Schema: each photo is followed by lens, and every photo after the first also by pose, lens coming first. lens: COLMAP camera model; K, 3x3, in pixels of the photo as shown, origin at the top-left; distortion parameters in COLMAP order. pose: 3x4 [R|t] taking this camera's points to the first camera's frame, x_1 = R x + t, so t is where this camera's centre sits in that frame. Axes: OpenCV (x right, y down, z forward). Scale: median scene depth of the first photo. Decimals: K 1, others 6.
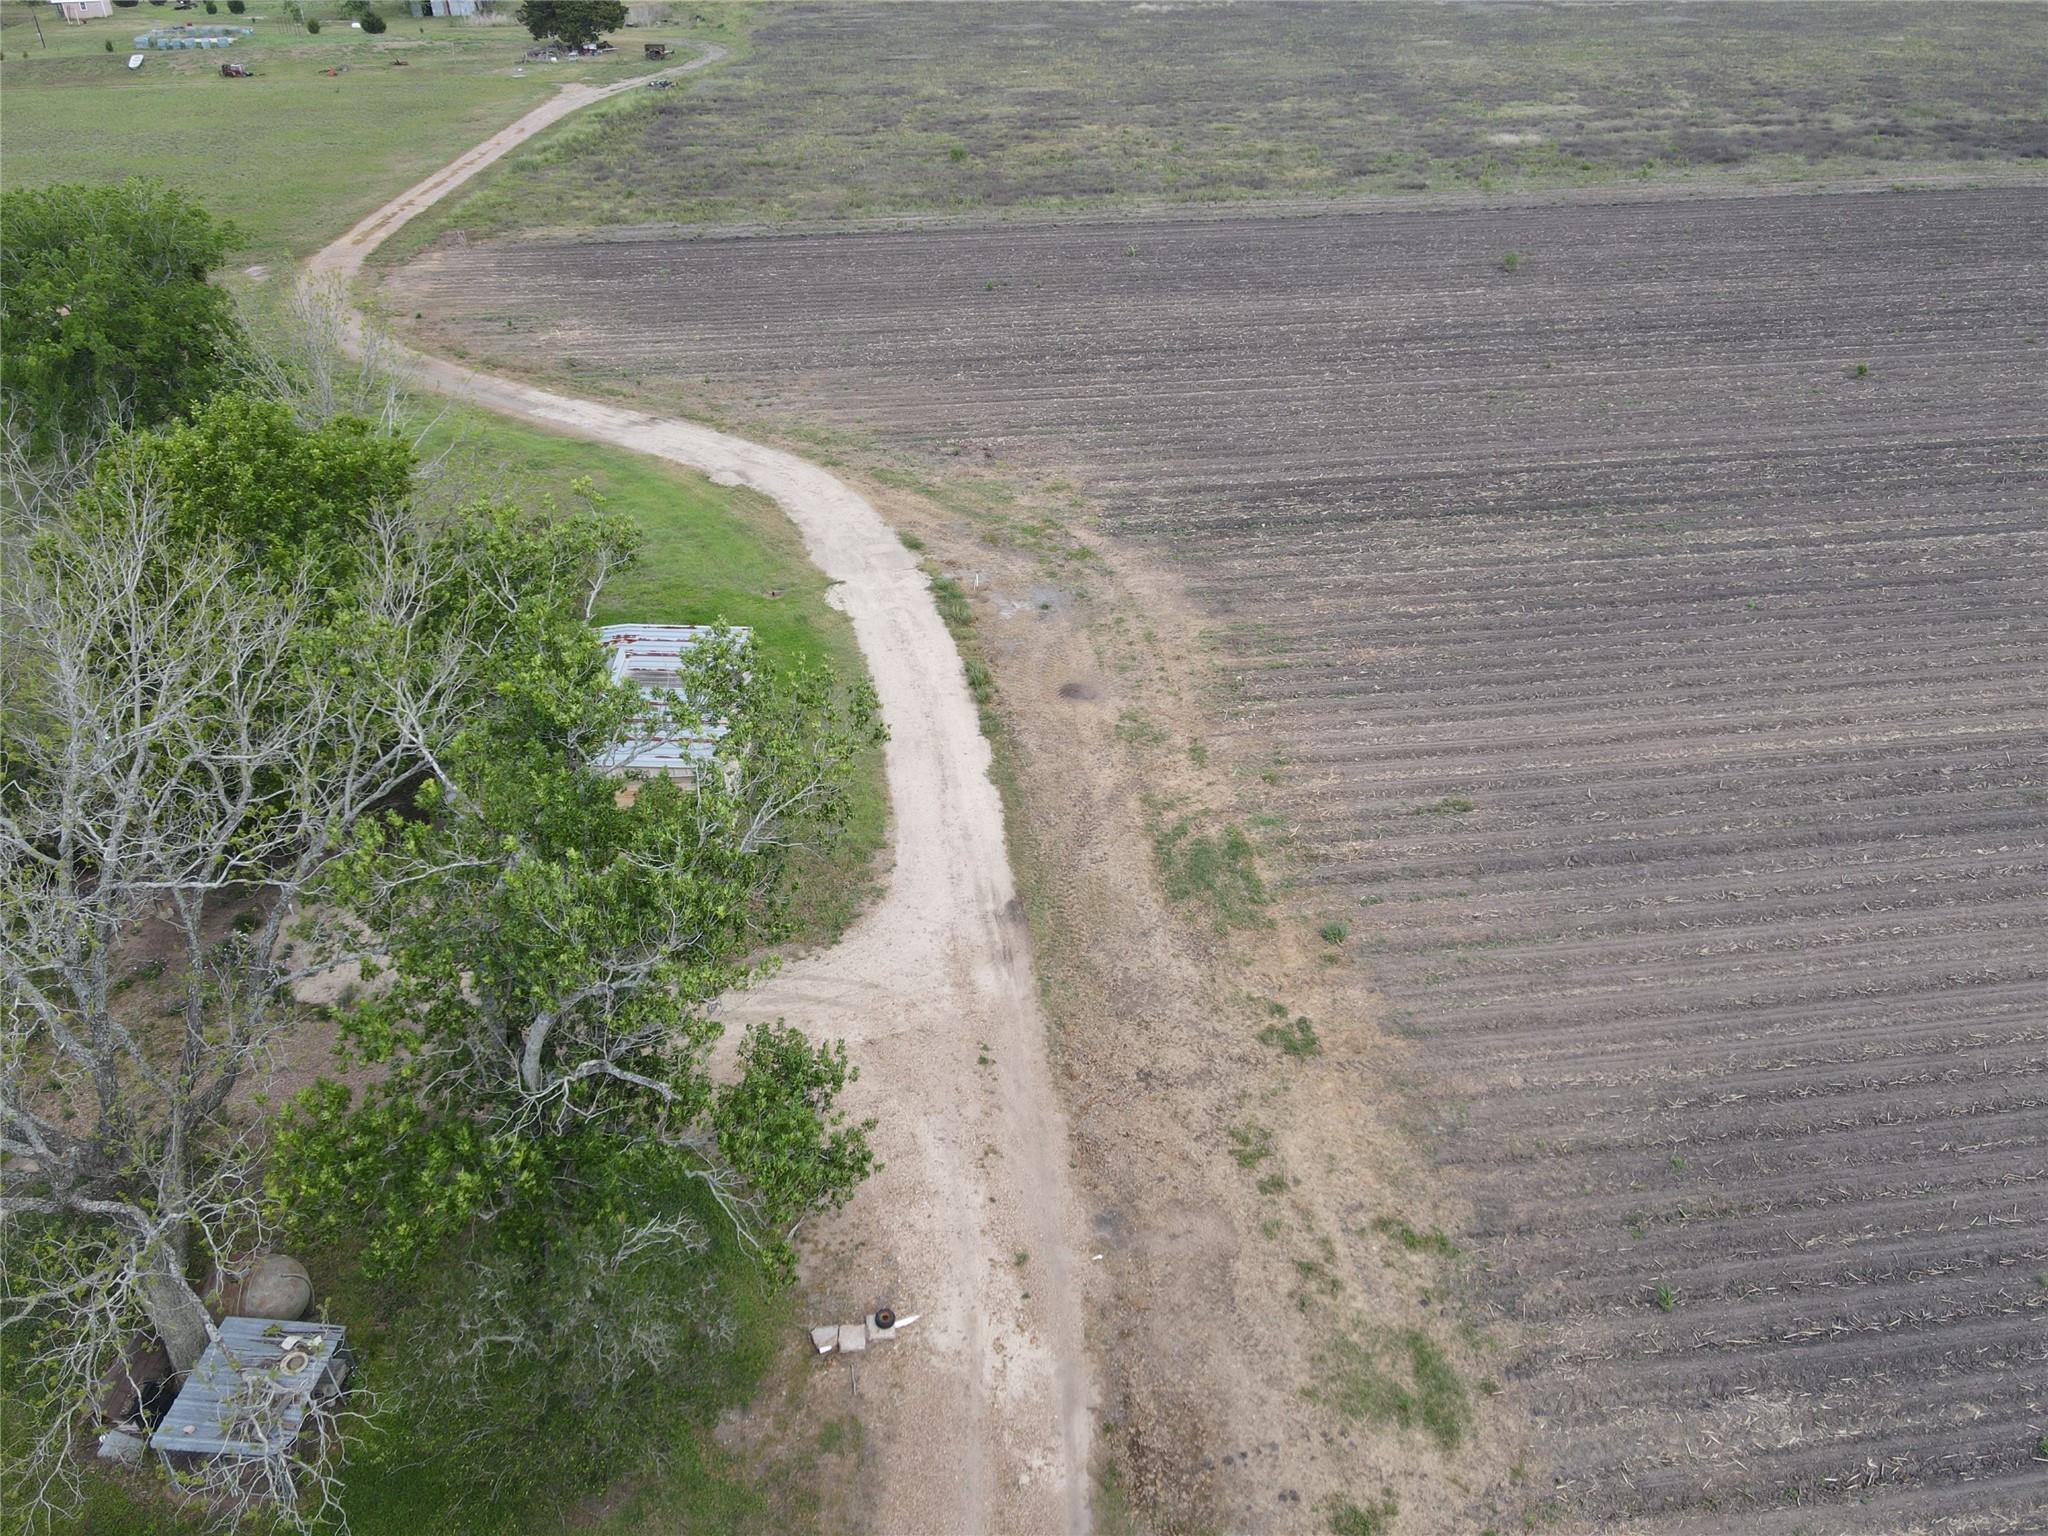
lens RADIAL K [[1492.9, 0, 1021.5], [0, 1492.9, 764.4], [0, 0, 1]] dist [0.023284, -0.013504]
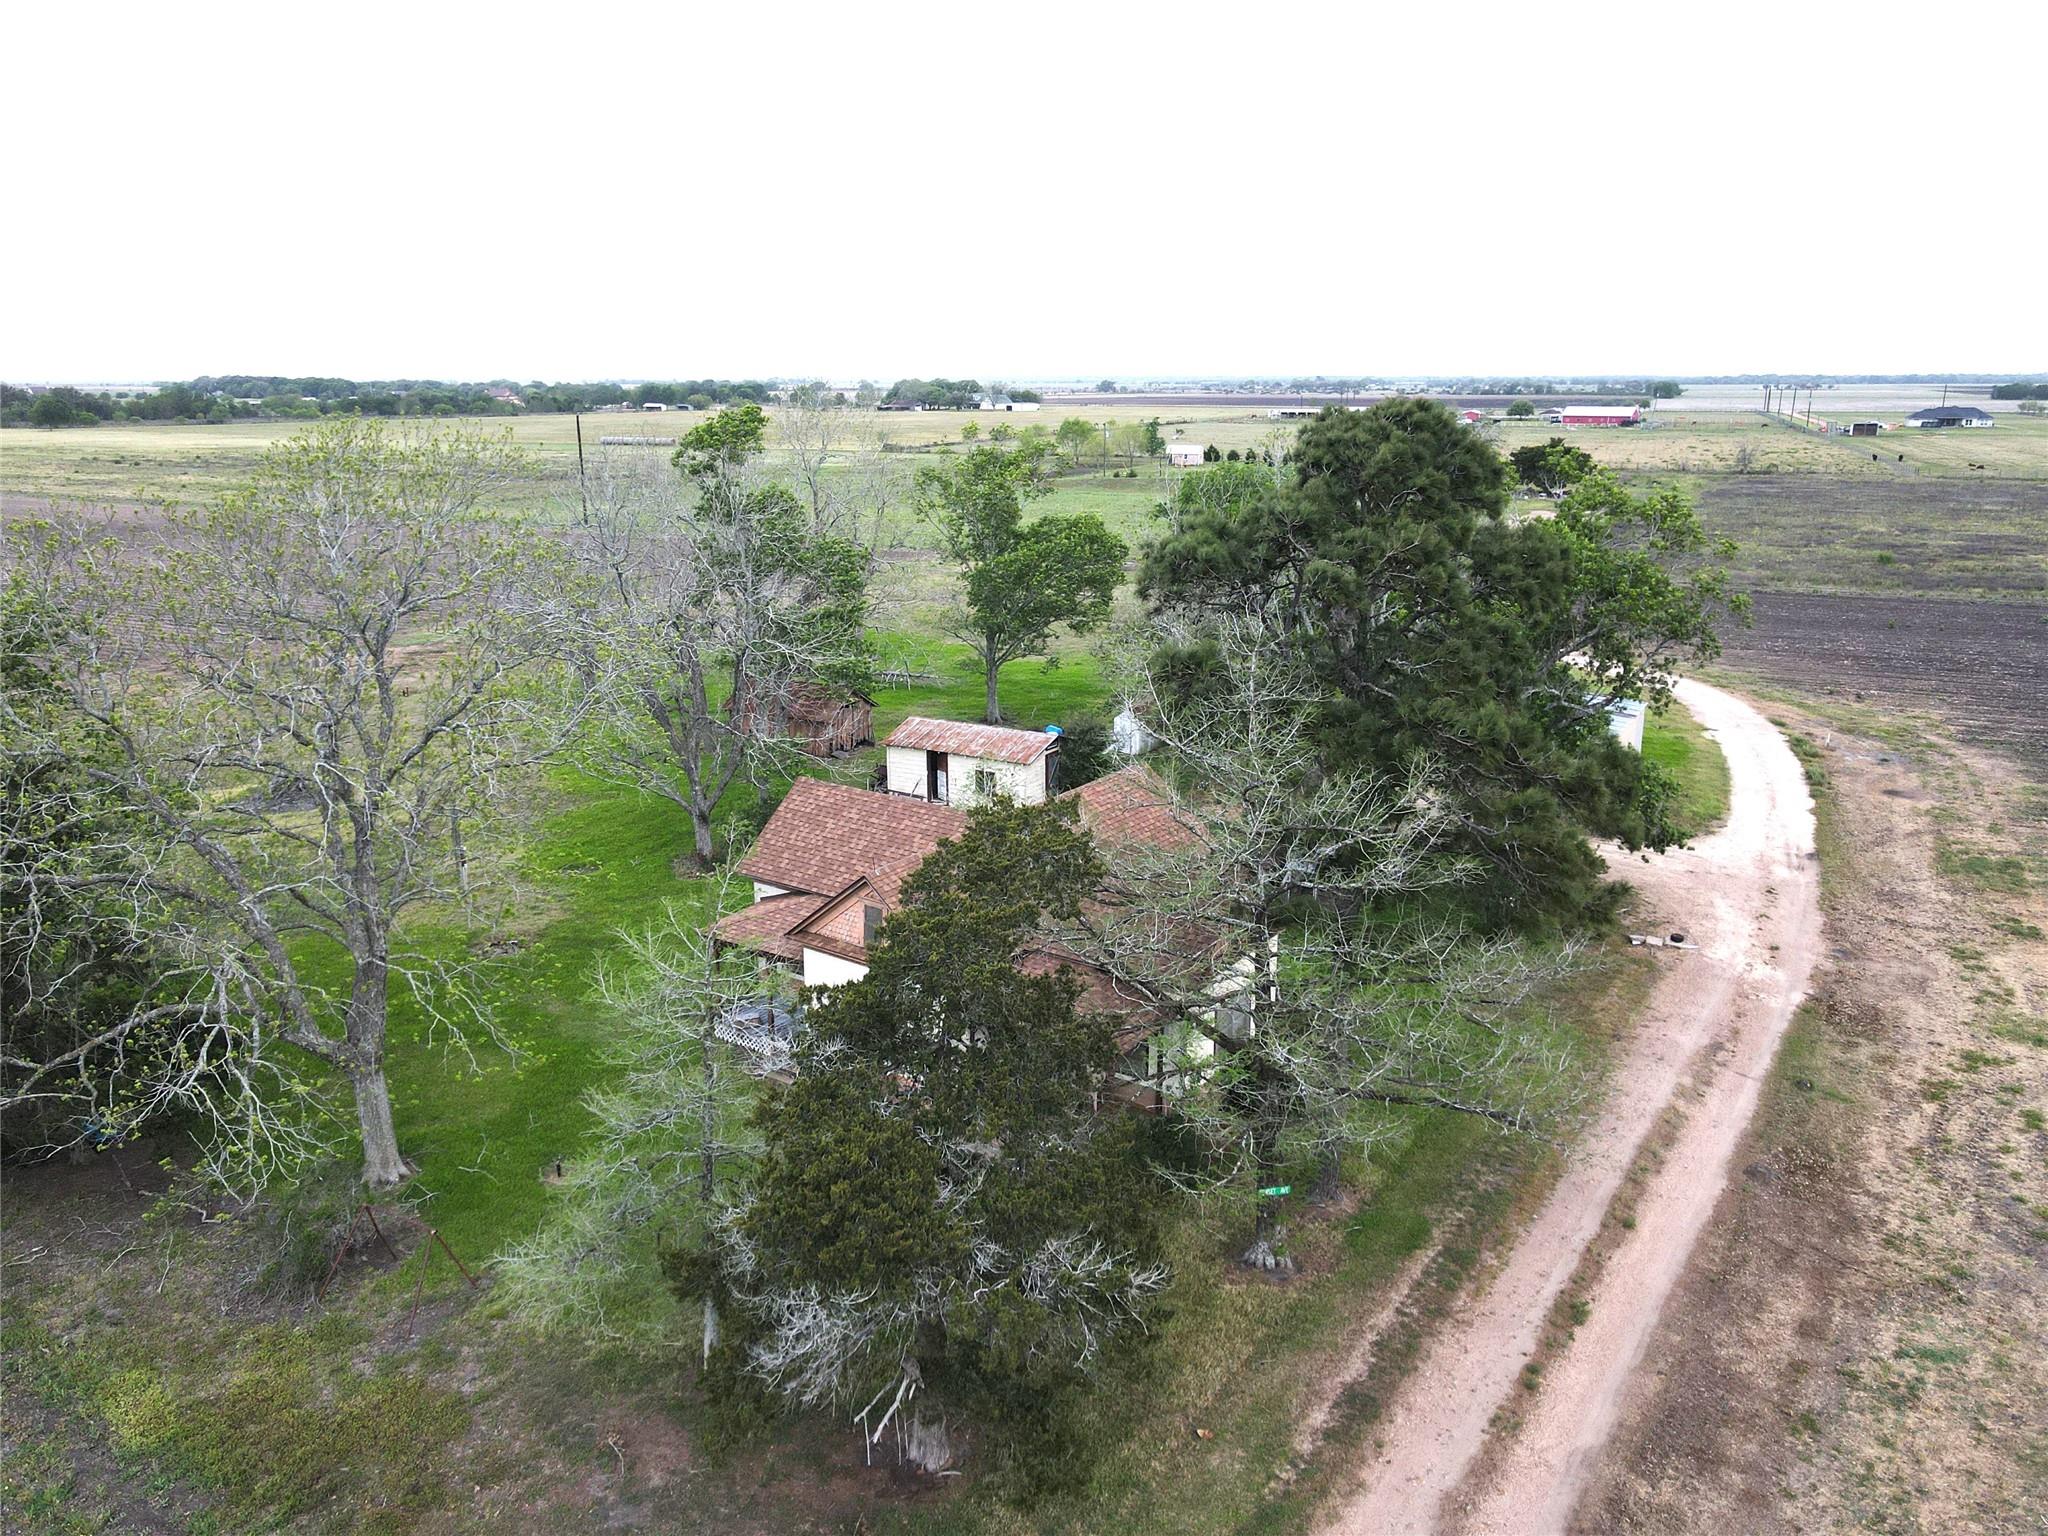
lens RADIAL K [[1492.9, 0, 1022.5], [0, 1492.9, 757.8], [0, 0, 1]] dist [0.023284, -0.013504]
pose [[0.835829, 0.143383, -0.529934, 0.089912], [-0.297978, 0.929214, -0.218565, 0.442361], [0.461084, 0.340592, 0.819389, -0.442461]]
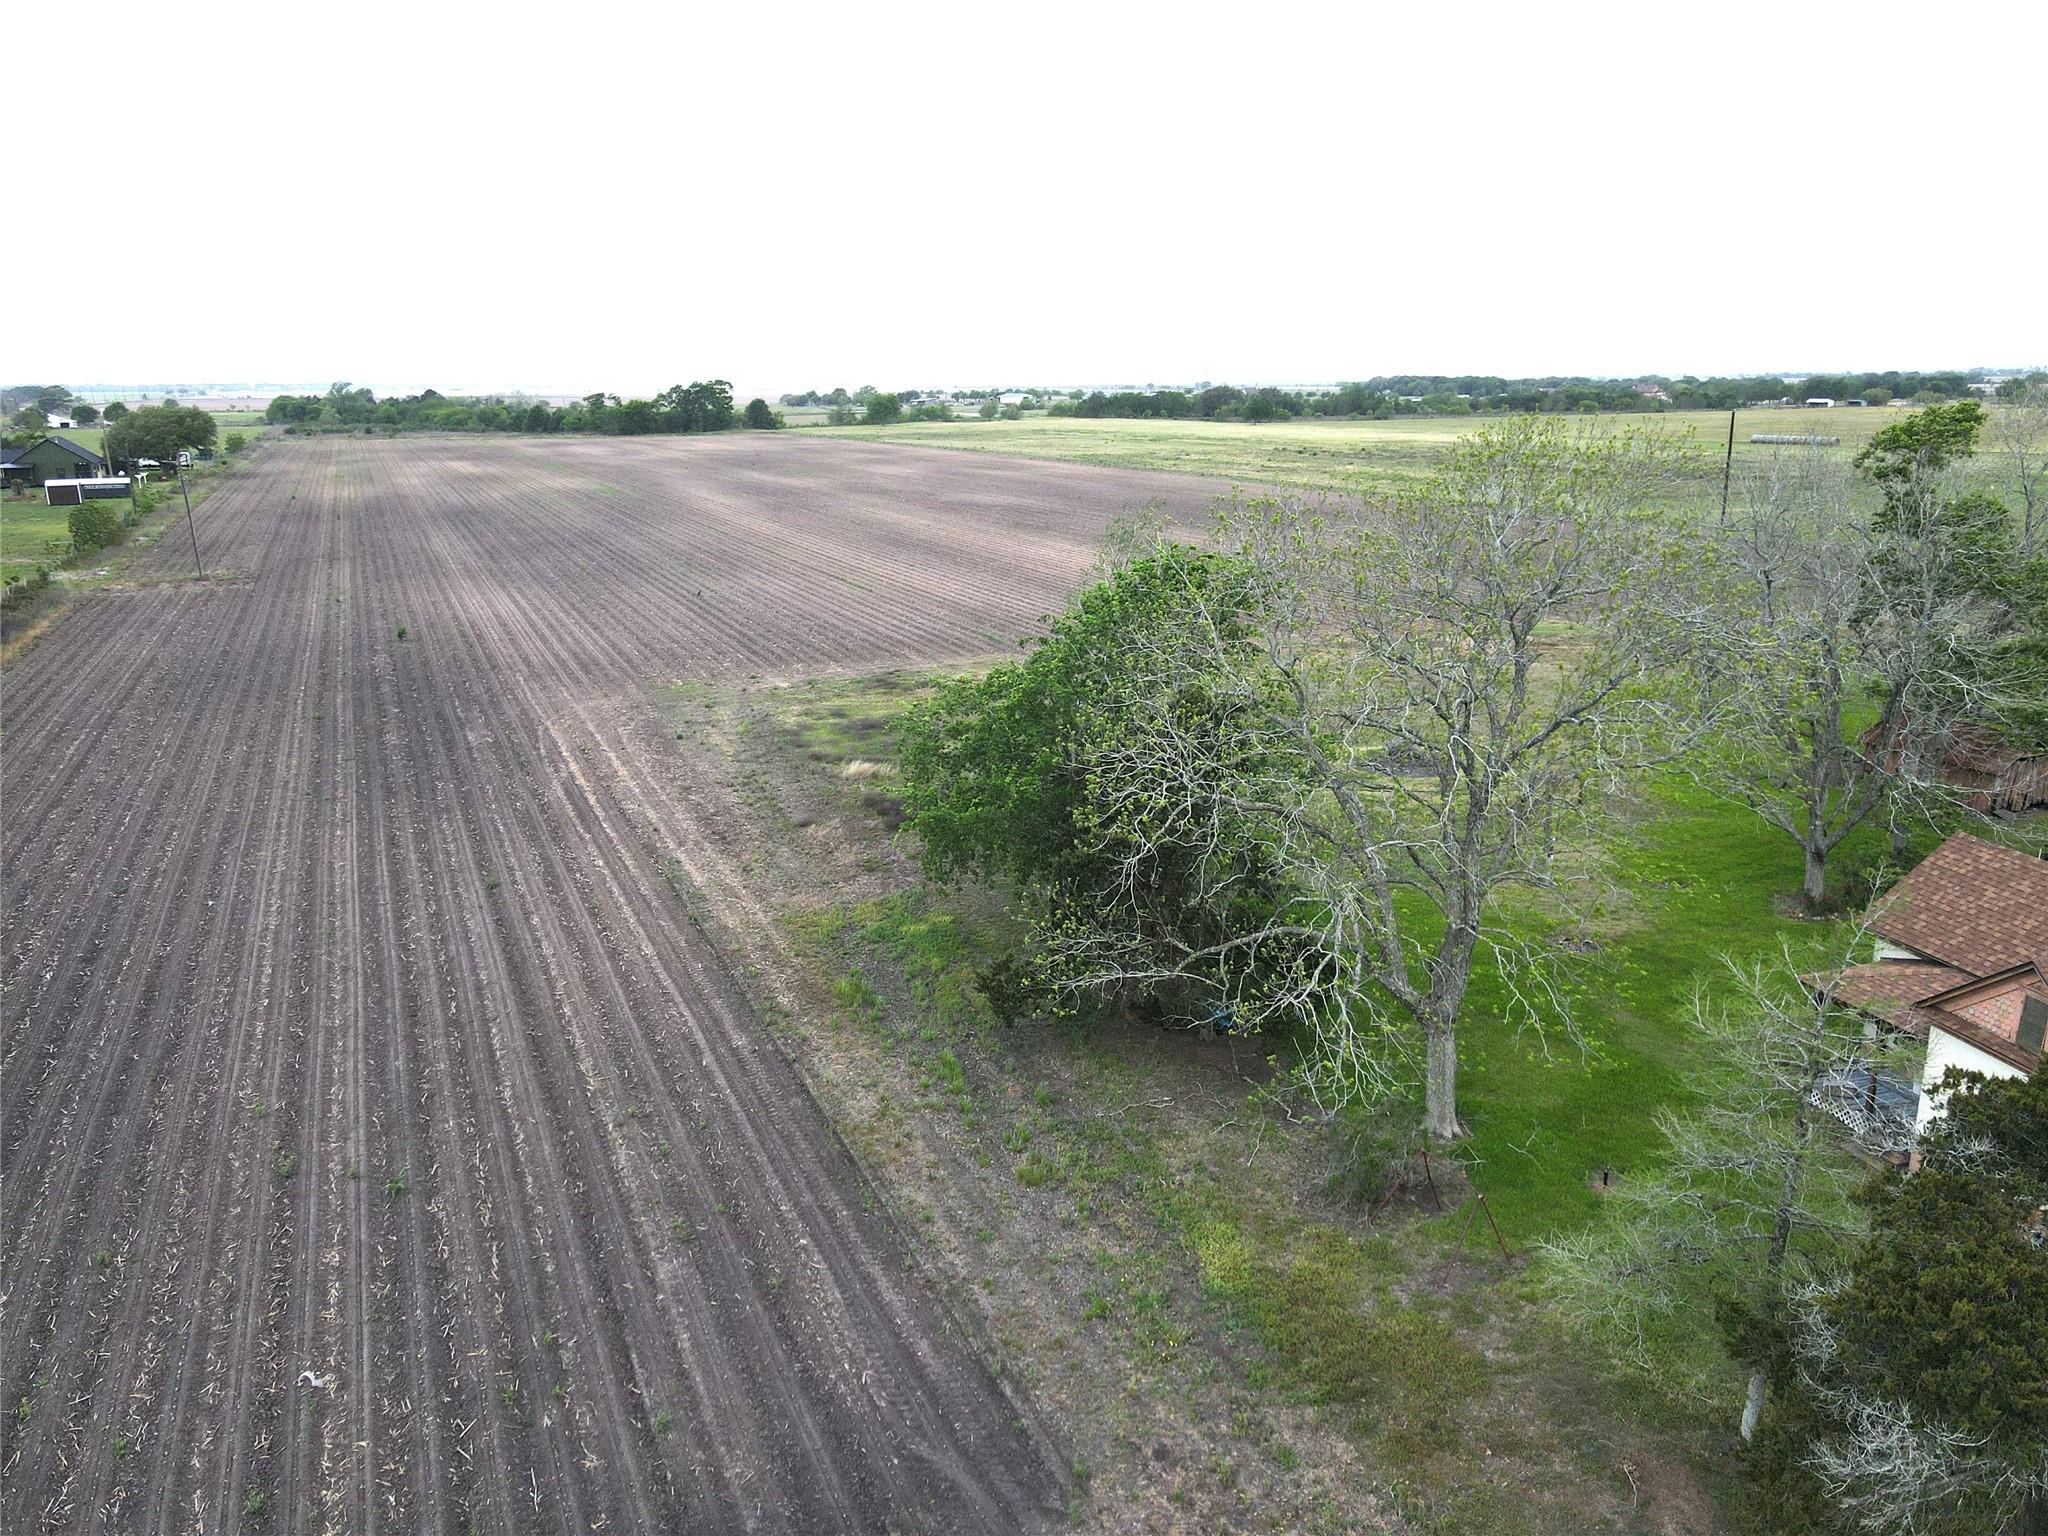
lens RADIAL K [[1492.9, 0, 1020.6], [0, 1492.9, 757.2], [0, 0, 1]] dist [0.023284, -0.013504]
pose [[0.277590, 0.240688, -0.930061, 0.085912], [-0.504757, 0.860256, 0.071971, 0.451780], [0.817413, 0.449477, 0.360288, -0.458701]]
